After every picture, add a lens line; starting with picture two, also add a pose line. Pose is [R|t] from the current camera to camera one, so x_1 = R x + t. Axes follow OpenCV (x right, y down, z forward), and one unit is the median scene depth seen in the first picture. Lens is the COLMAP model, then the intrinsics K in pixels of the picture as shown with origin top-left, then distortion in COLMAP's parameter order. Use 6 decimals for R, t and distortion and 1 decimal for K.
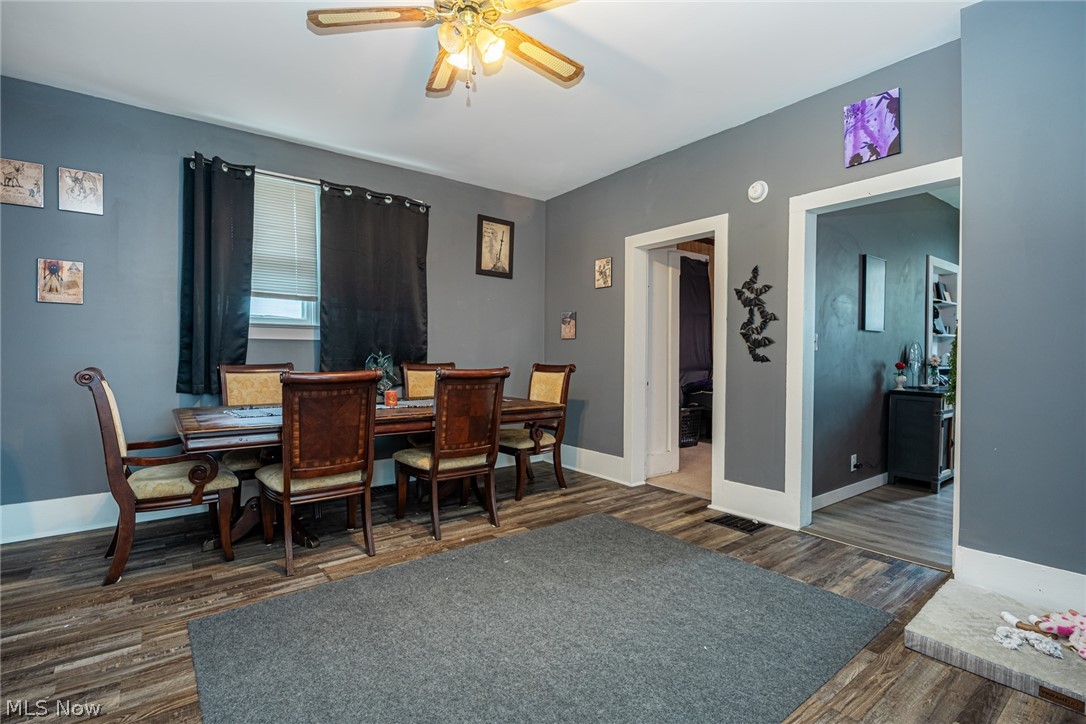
lens RADIAL K [[493.6, 0, 552.8], [0, 493.6, 359.6], [0, 0, 1]] dist [-0.022488, 0.001665]
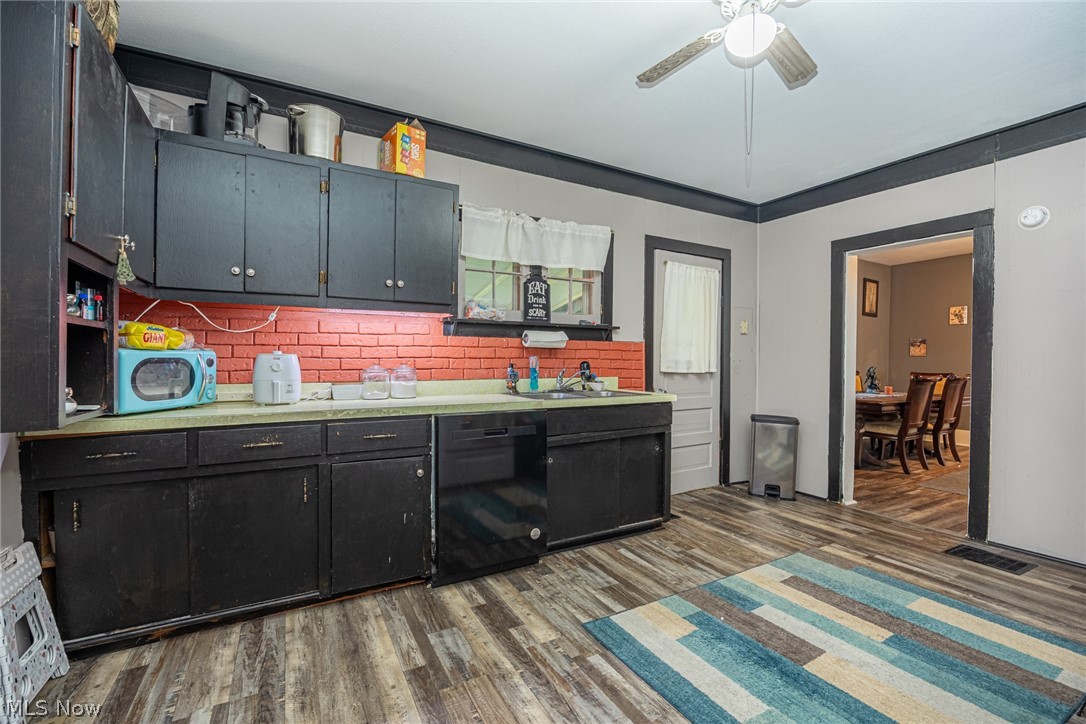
lens RADIAL K [[467.8, 0, 546.4], [0, 467.8, 361.1], [0, 0, 1]] dist [-0.018180, -0.000427]
pose [[0.987865, 0.013782, -0.154702, -1.278253], [-0.015240, 0.999850, -0.008243, -0.000013], [0.154566, 0.010501, 0.987927, -0.849210]]
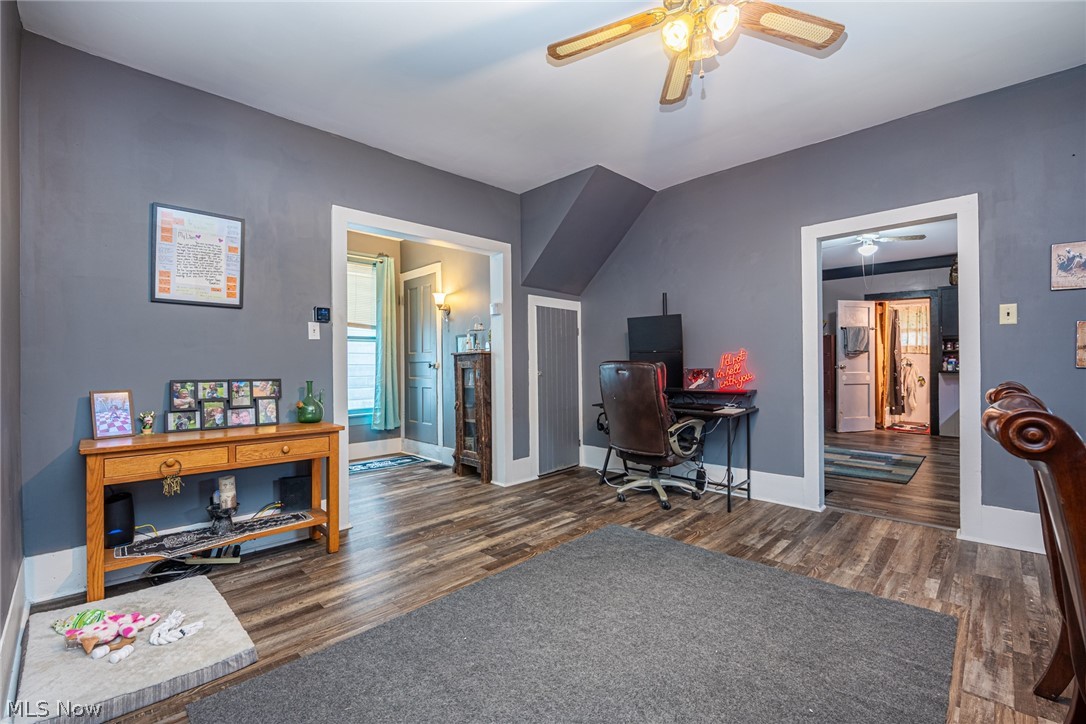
lens RADIAL K [[467.8, 0, 537.5], [0, 467.8, 361.6], [0, 0, 1]] dist [-0.018180, -0.000427]
pose [[-0.993773, 0.007864, -0.111149, 0.140854], [0.007350, 0.999960, 0.005035, -0.010395], [0.111185, 0.004187, -0.993791, 1.081723]]
